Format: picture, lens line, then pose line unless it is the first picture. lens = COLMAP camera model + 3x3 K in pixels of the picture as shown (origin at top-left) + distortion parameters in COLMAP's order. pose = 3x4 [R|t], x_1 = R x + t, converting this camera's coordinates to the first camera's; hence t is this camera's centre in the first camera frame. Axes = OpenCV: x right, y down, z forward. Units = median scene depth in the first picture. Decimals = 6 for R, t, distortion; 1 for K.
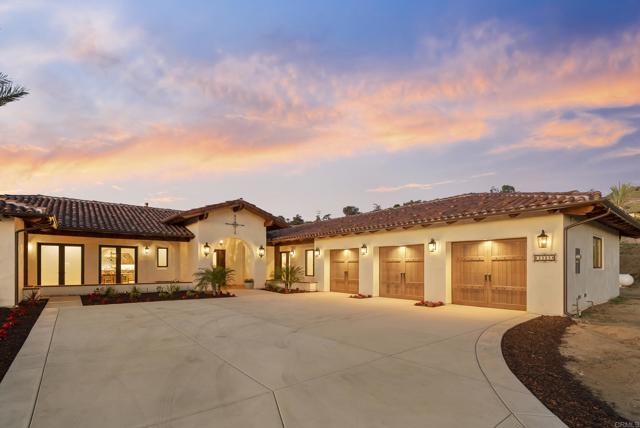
lens RADIAL K [[305.8, 0, 317.2], [0, 305.8, 210.3], [0, 0, 1]] dist [-0.004888, -0.000728]
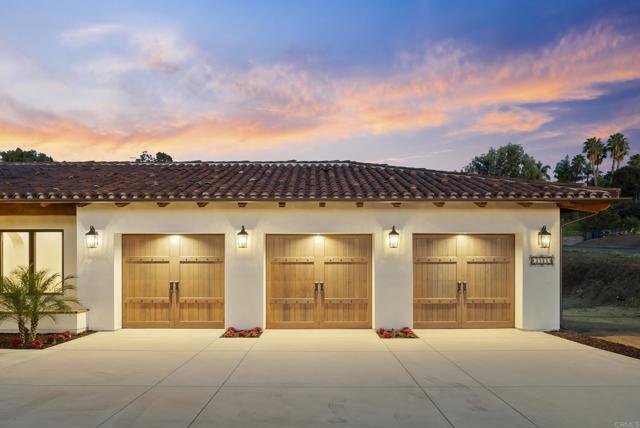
lens RADIAL K [[450.1, 0, 320.4], [0, 450.1, 214.3], [0, 0, 1]] dist [-0.005373, 0.000722]
pose [[0.608298, 0.095963, 0.787886, -0.345907], [-0.140586, 0.989995, -0.012038, 0.081626], [-0.781159, -0.103443, 0.615703, 0.457259]]
